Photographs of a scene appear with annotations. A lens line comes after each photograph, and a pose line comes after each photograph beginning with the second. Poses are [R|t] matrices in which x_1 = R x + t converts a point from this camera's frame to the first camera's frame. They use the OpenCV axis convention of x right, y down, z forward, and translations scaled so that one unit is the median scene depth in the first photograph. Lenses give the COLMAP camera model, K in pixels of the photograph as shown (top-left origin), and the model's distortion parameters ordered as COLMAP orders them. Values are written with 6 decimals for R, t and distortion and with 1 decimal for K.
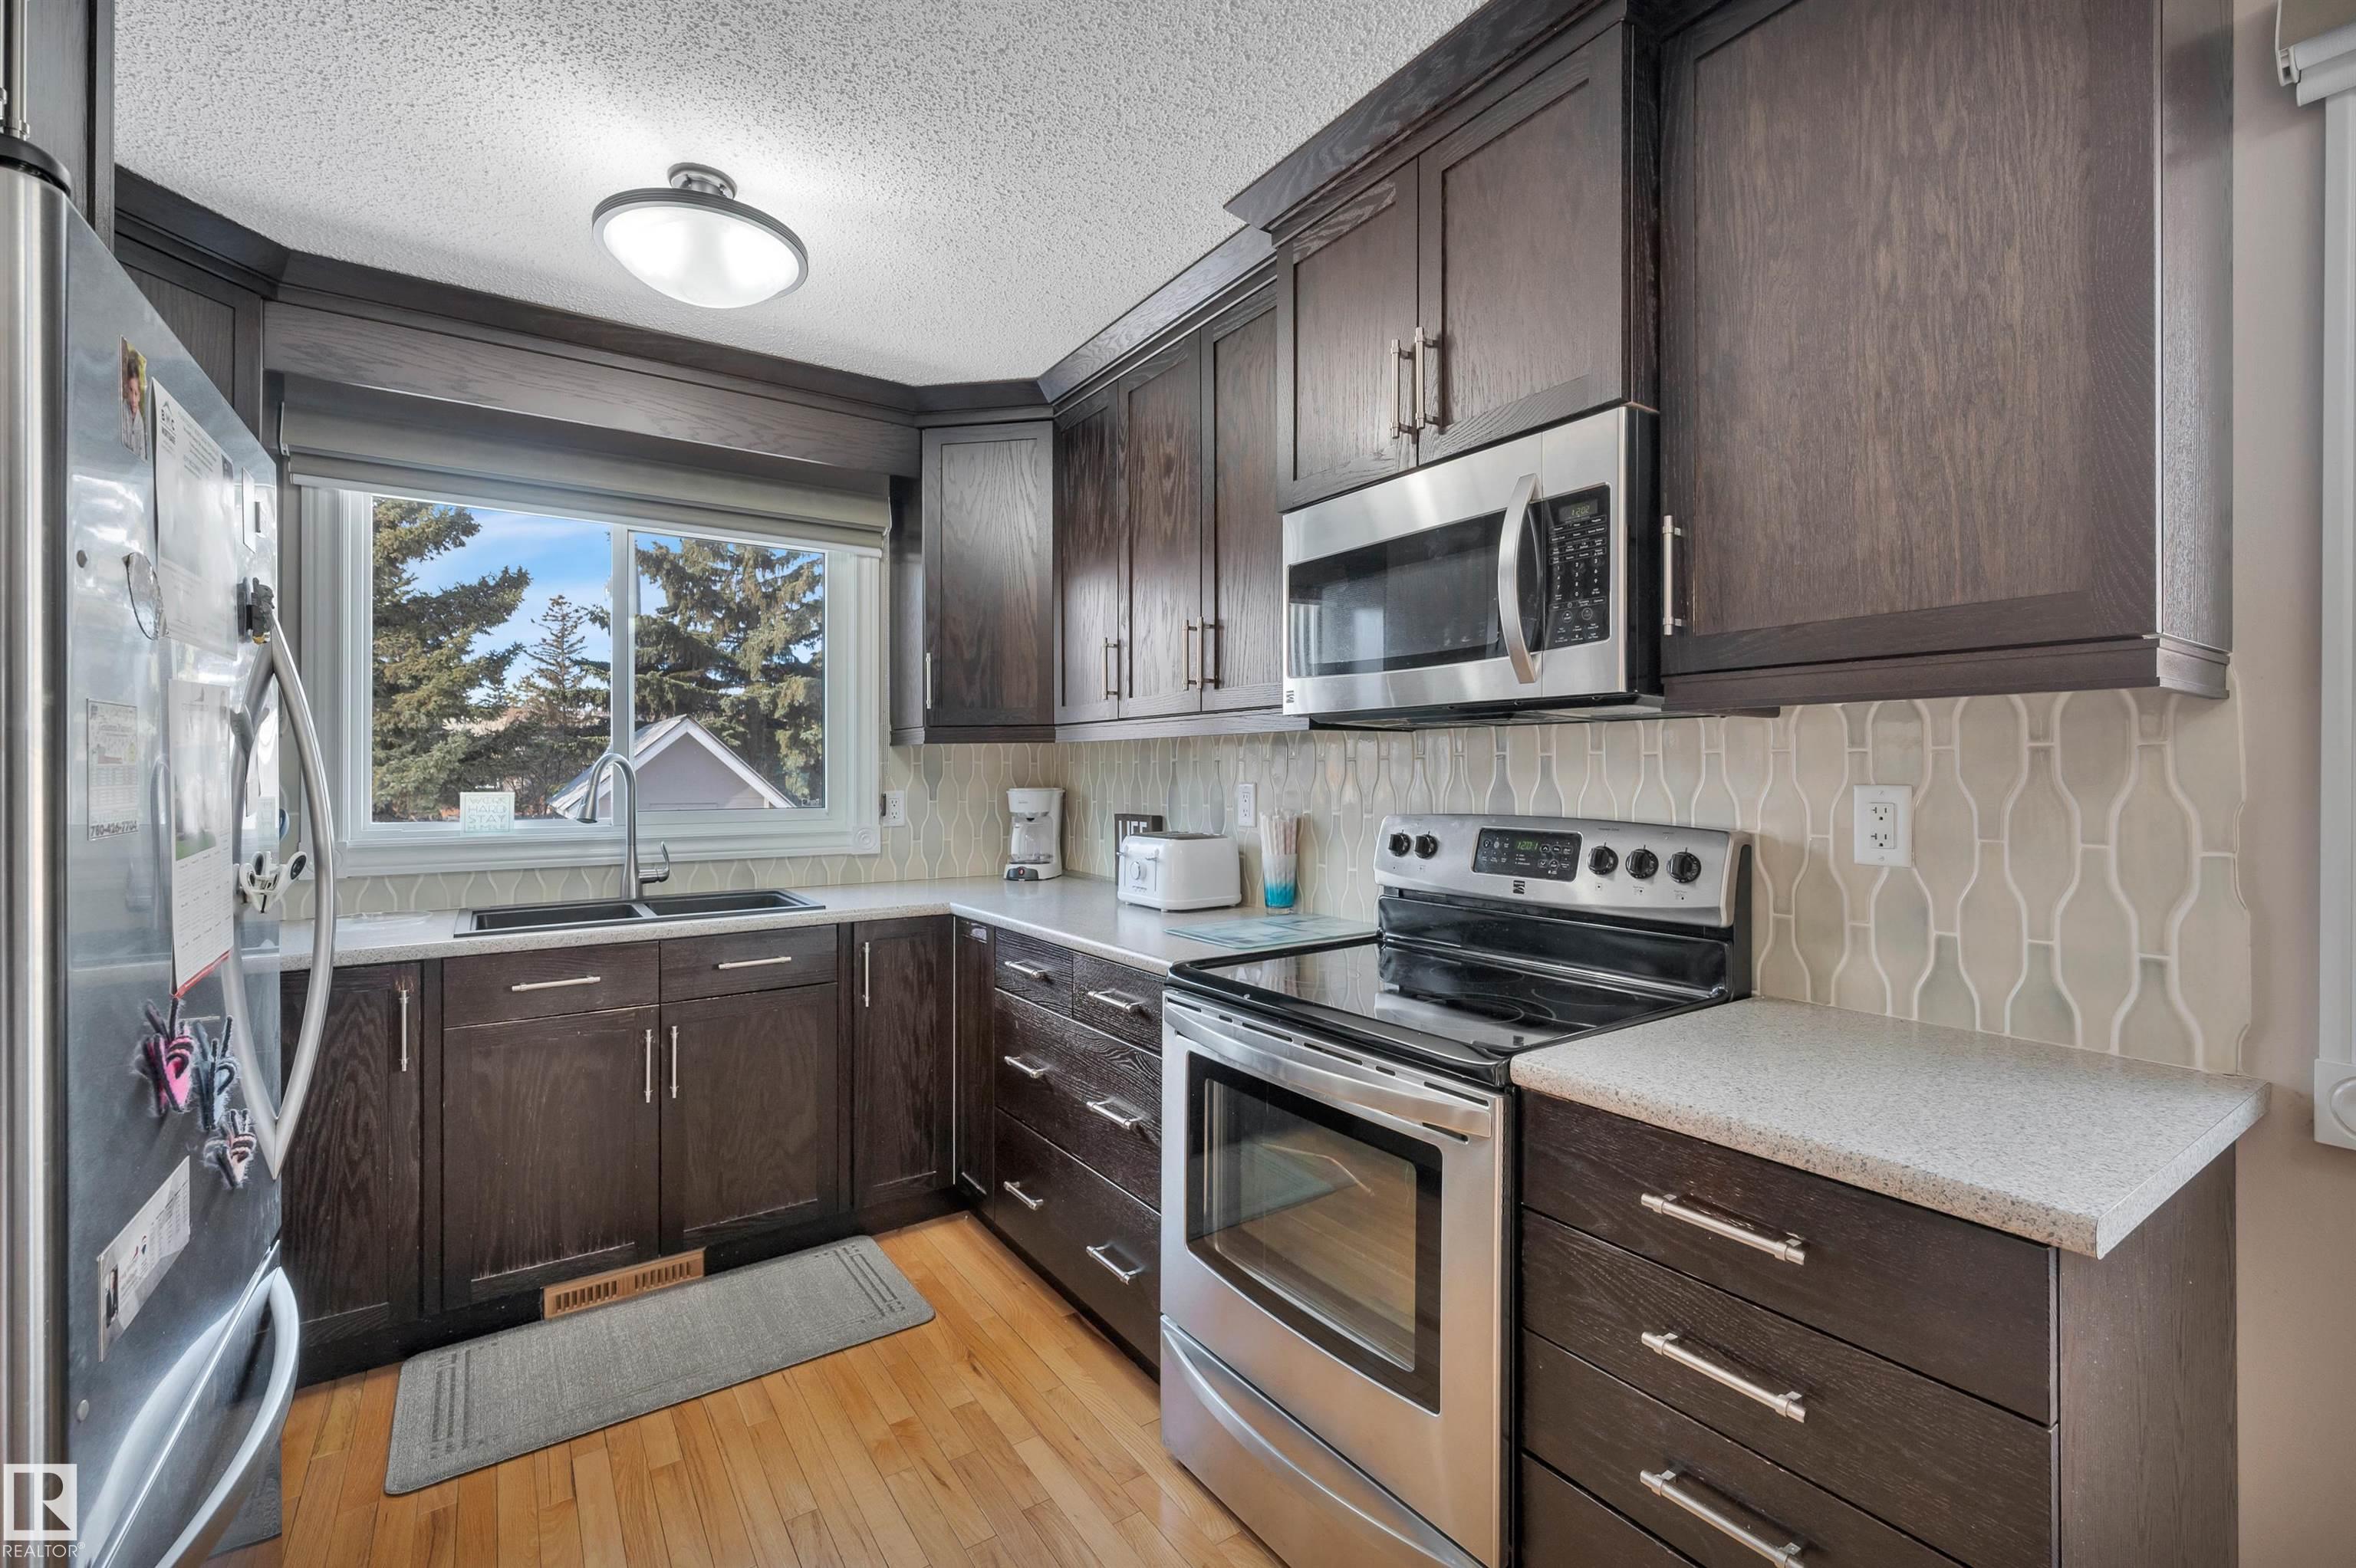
lens RADIAL K [[1017.5, 0, 1198.5], [0, 1017.5, 770.6], [0, 0, 1]] dist [-0.001358, 0.000140]
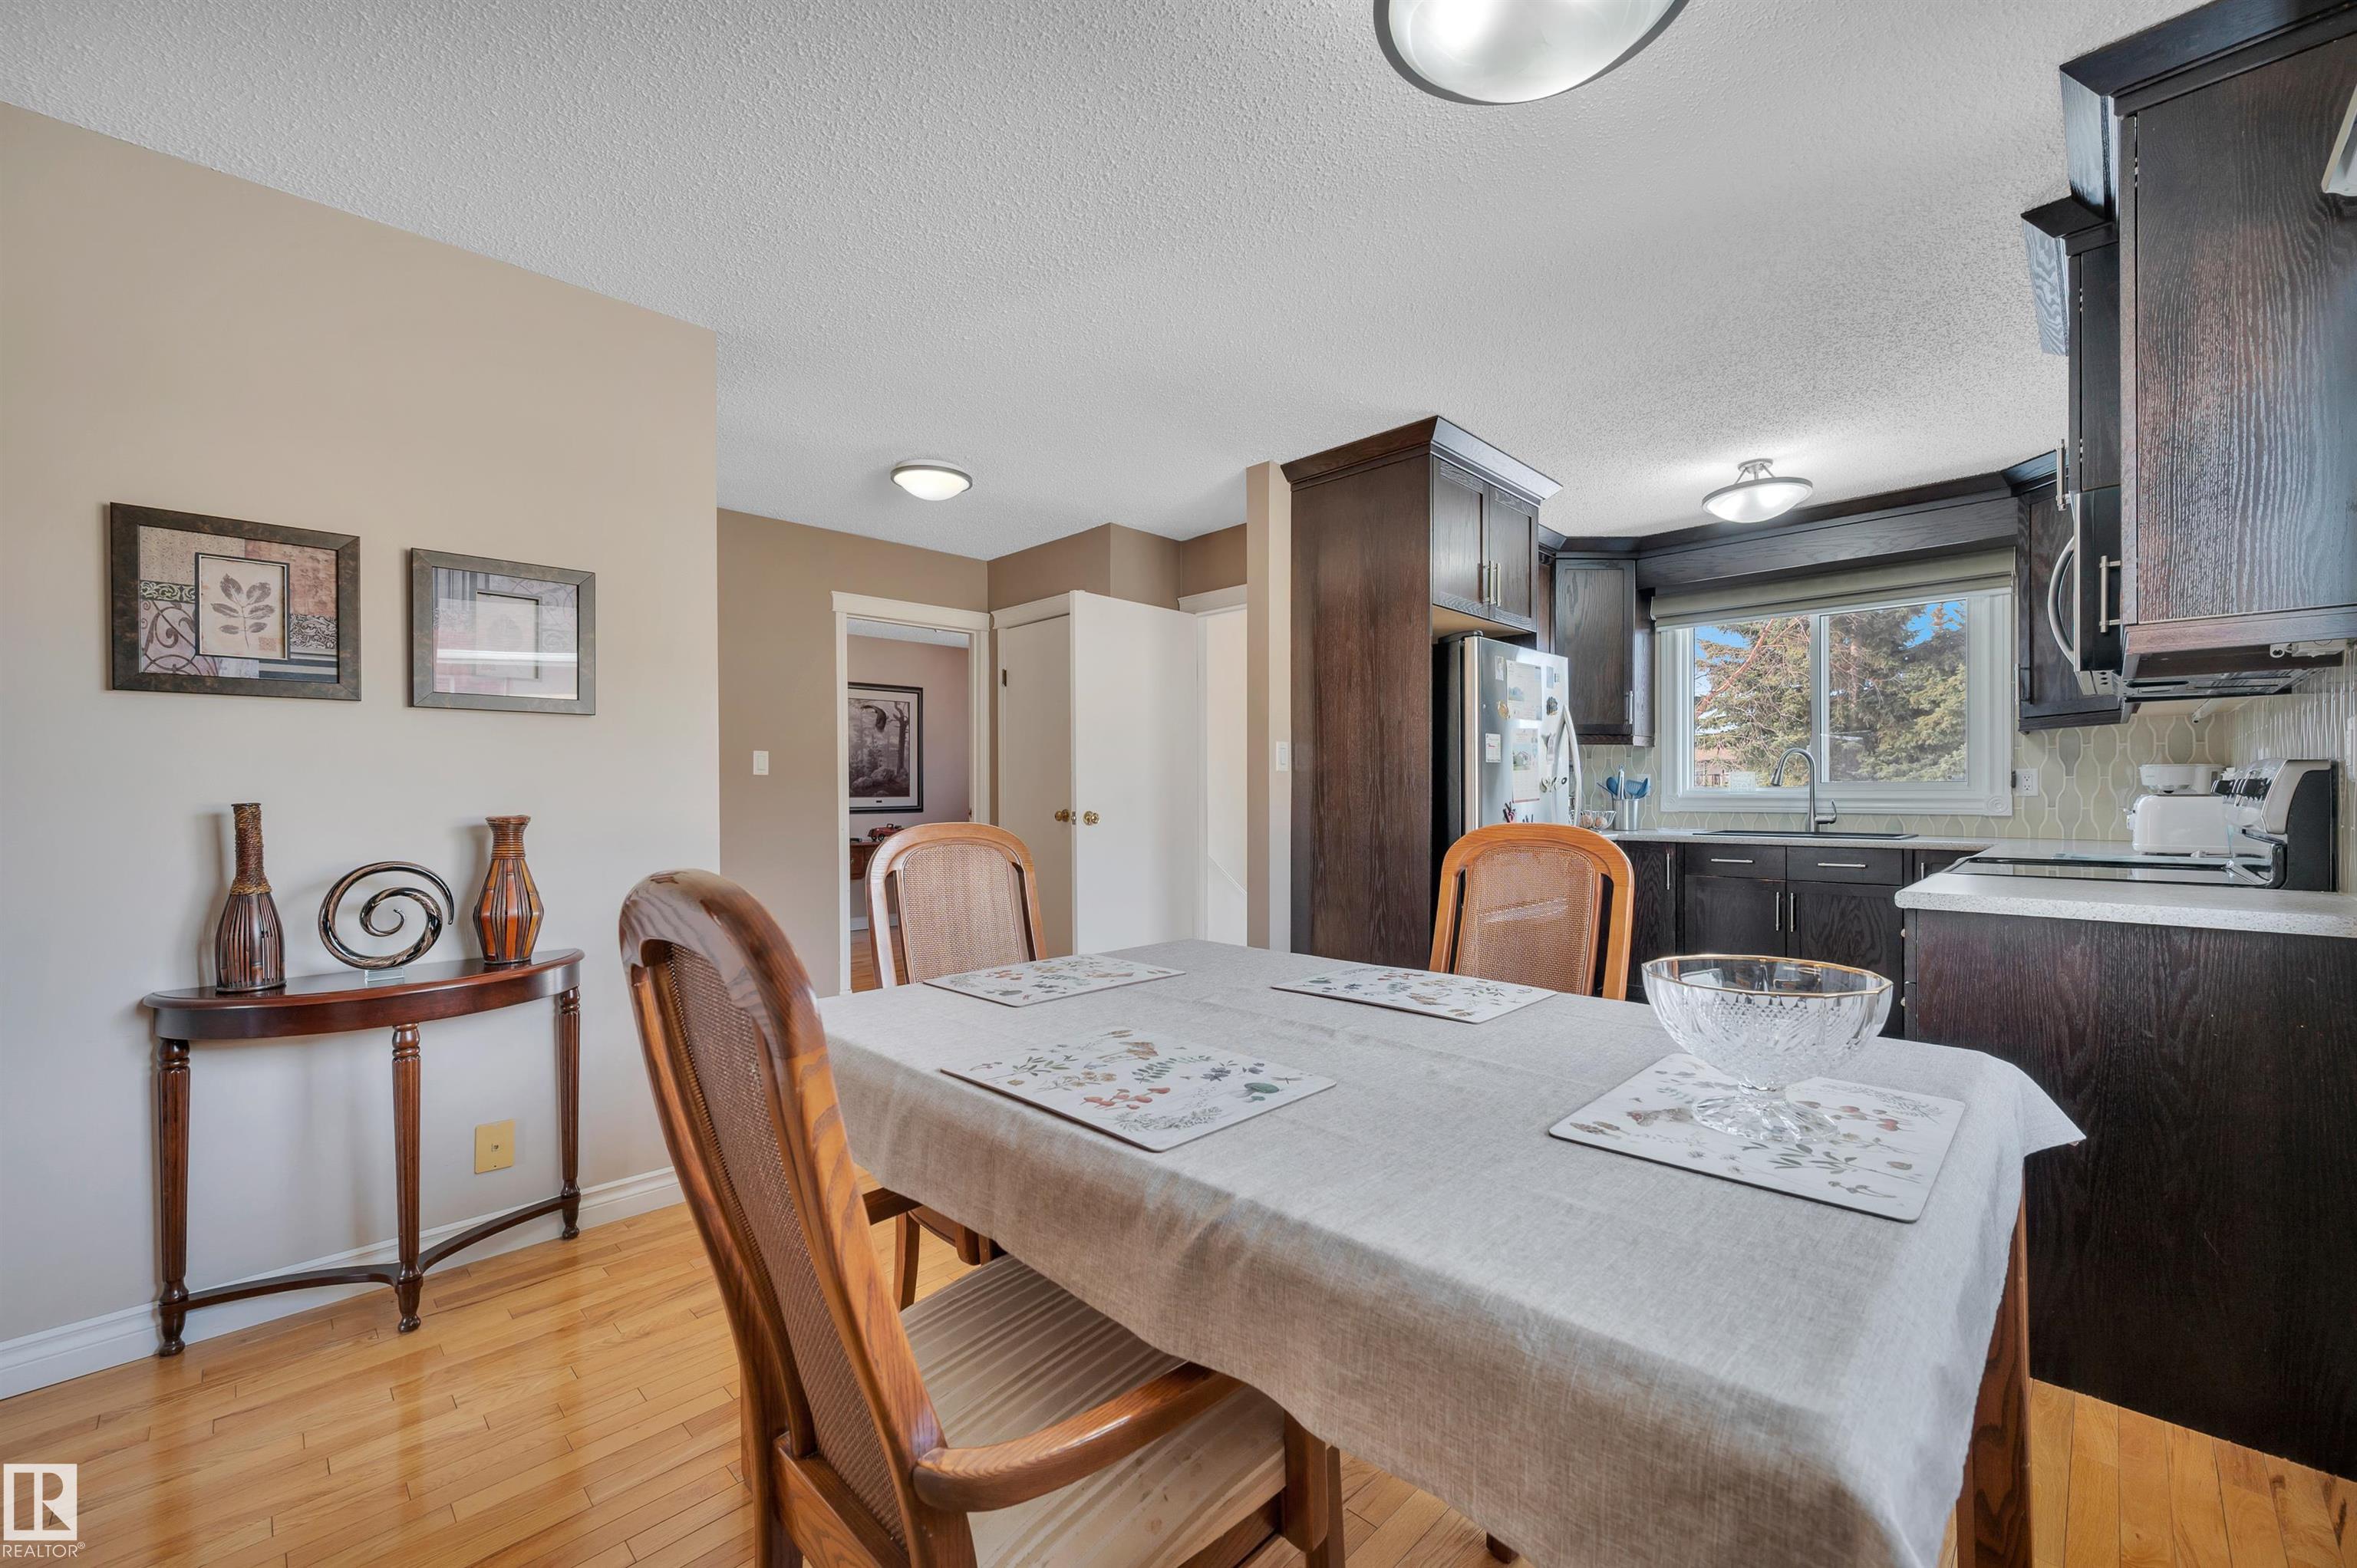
lens RADIAL K [[944.9, 0, 1199.8], [0, 944.9, 805.1], [0, 0, 1]] dist [0.004484, 0.000181]
pose [[0.192600, 0.012639, -0.981196, 0.828054], [0.004639, 0.999894, 0.013790, 0.053631], [0.981266, -0.007208, 0.192521, -0.330781]]
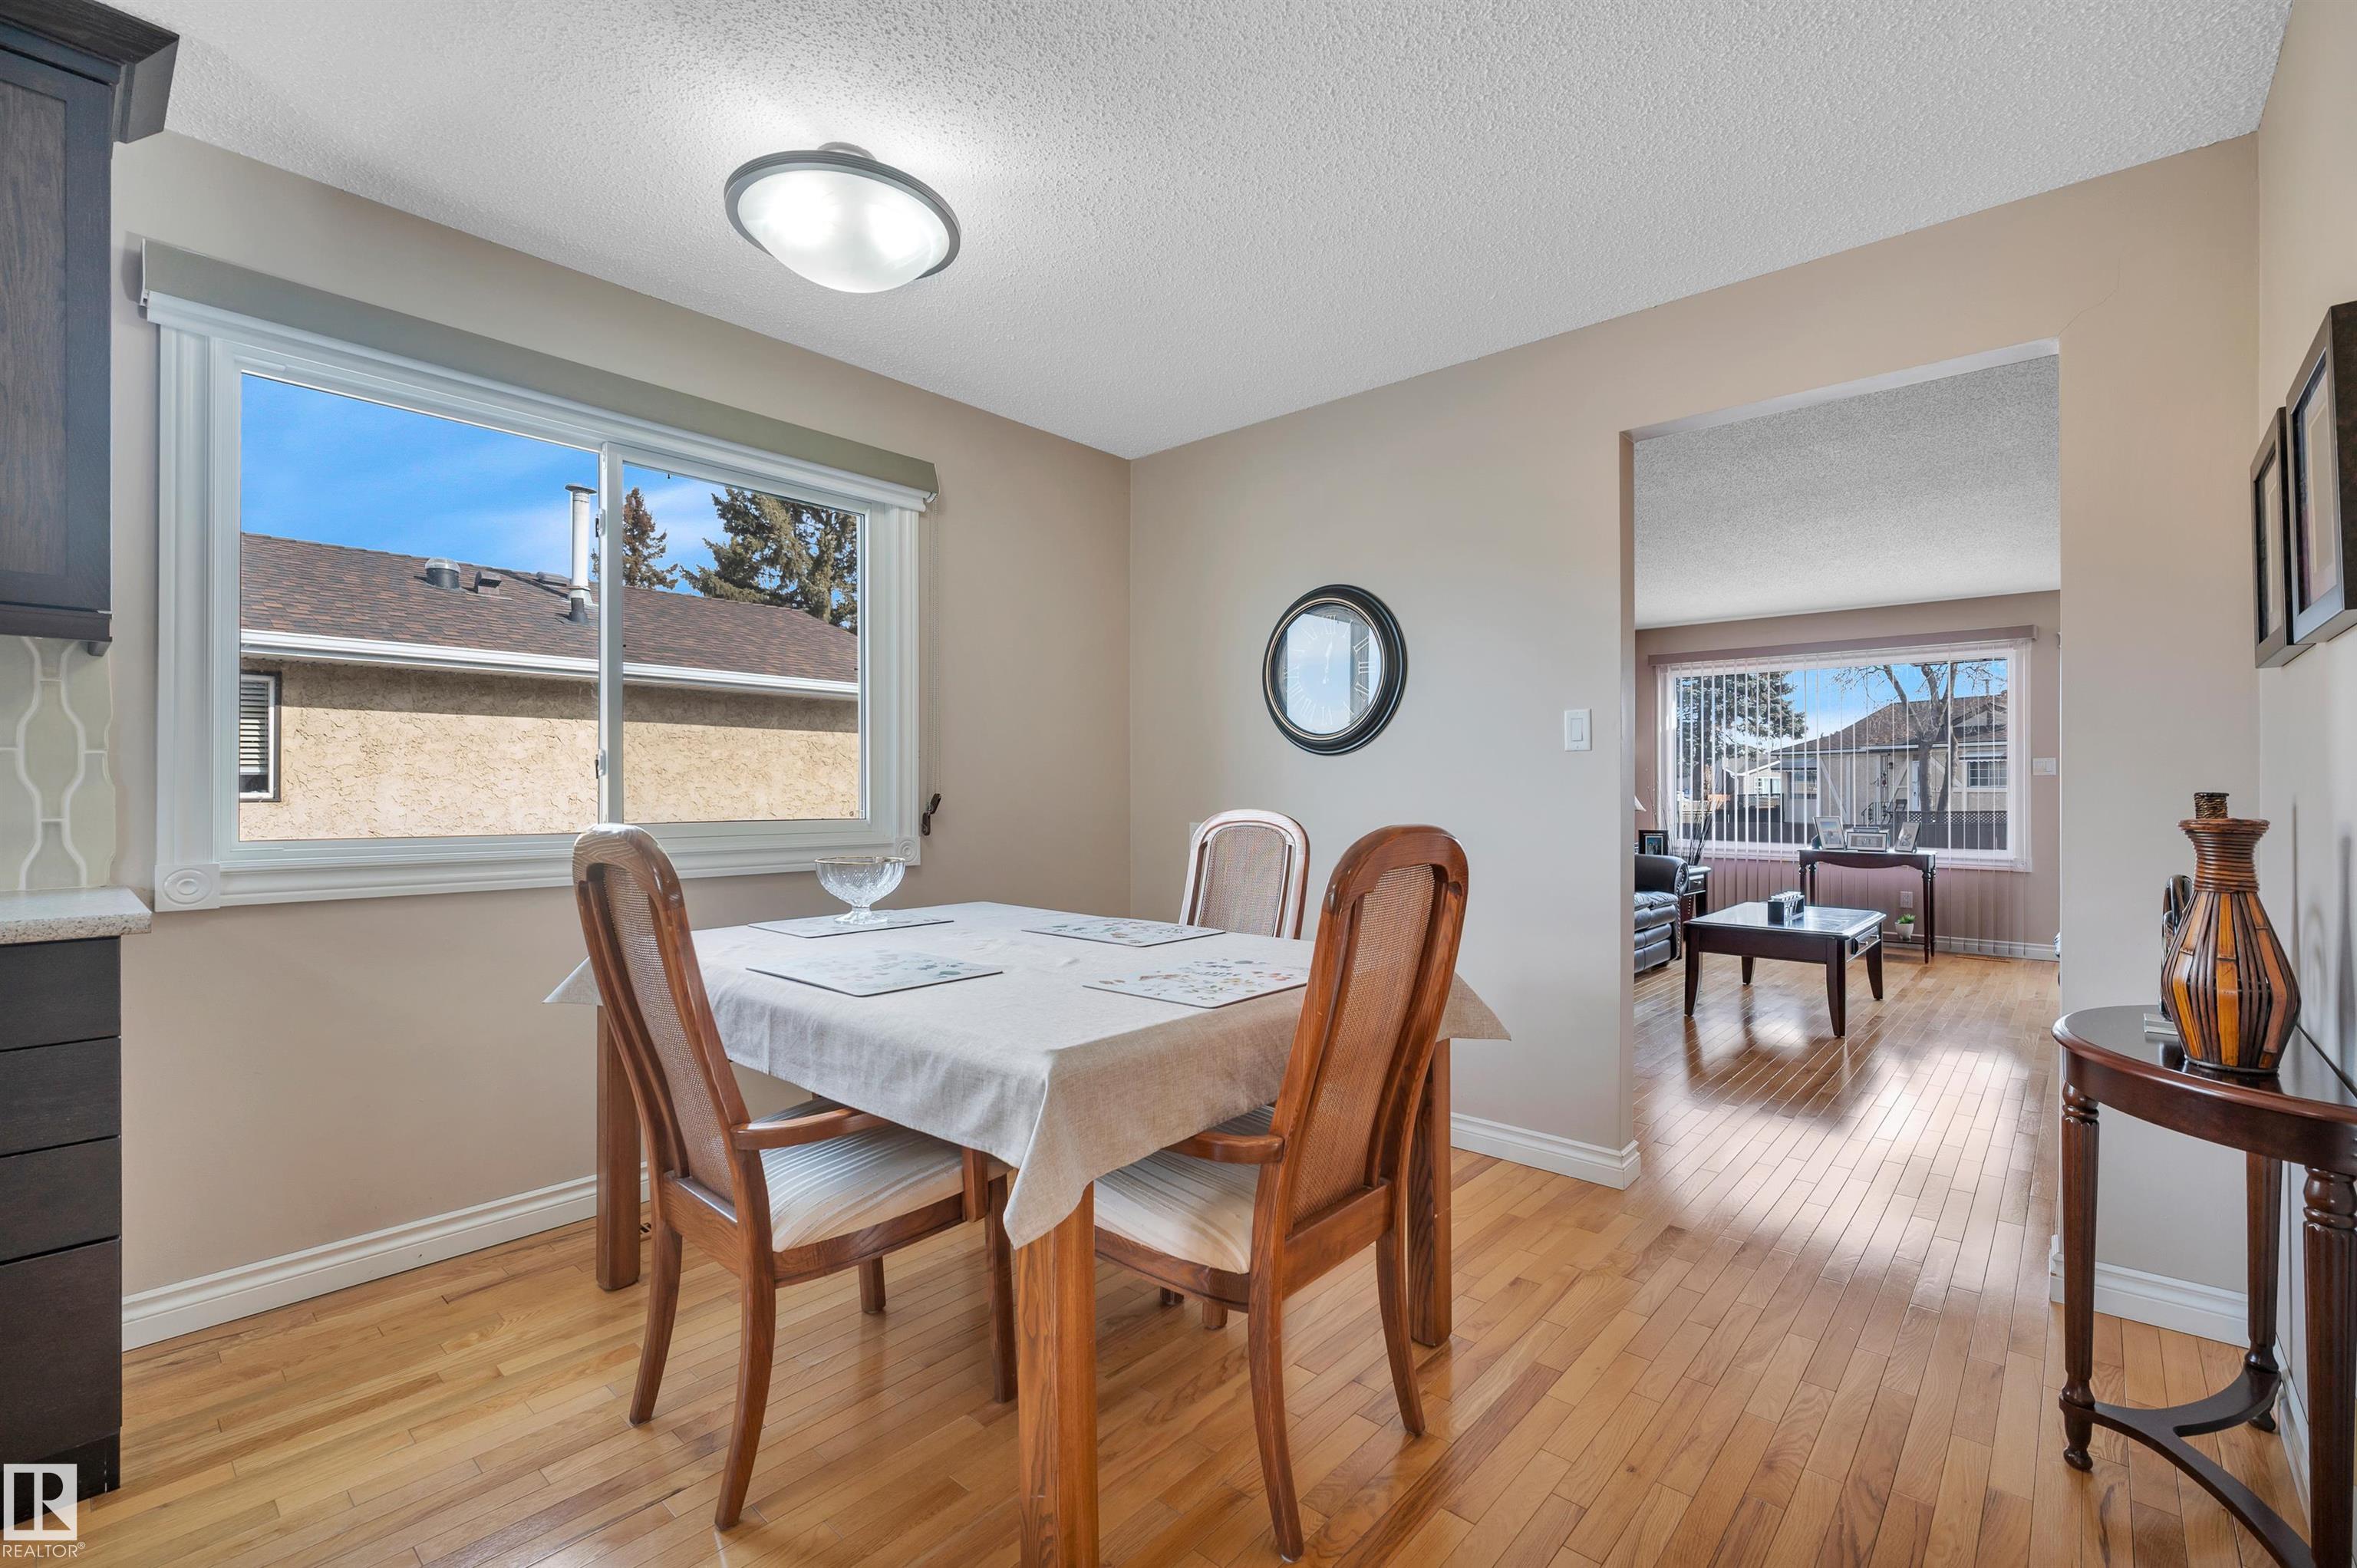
lens RADIAL K [[1018.0, 0, 1181.0], [0, 1018.0, 778.0], [0, 0, 1]] dist [-0.001358, 0.000140]
pose [[-0.233724, 0.004261, 0.972294, -0.415289], [-0.002714, 0.999984, -0.005035, 0.054260], [-0.972299, -0.003816, -0.233709, -0.129124]]
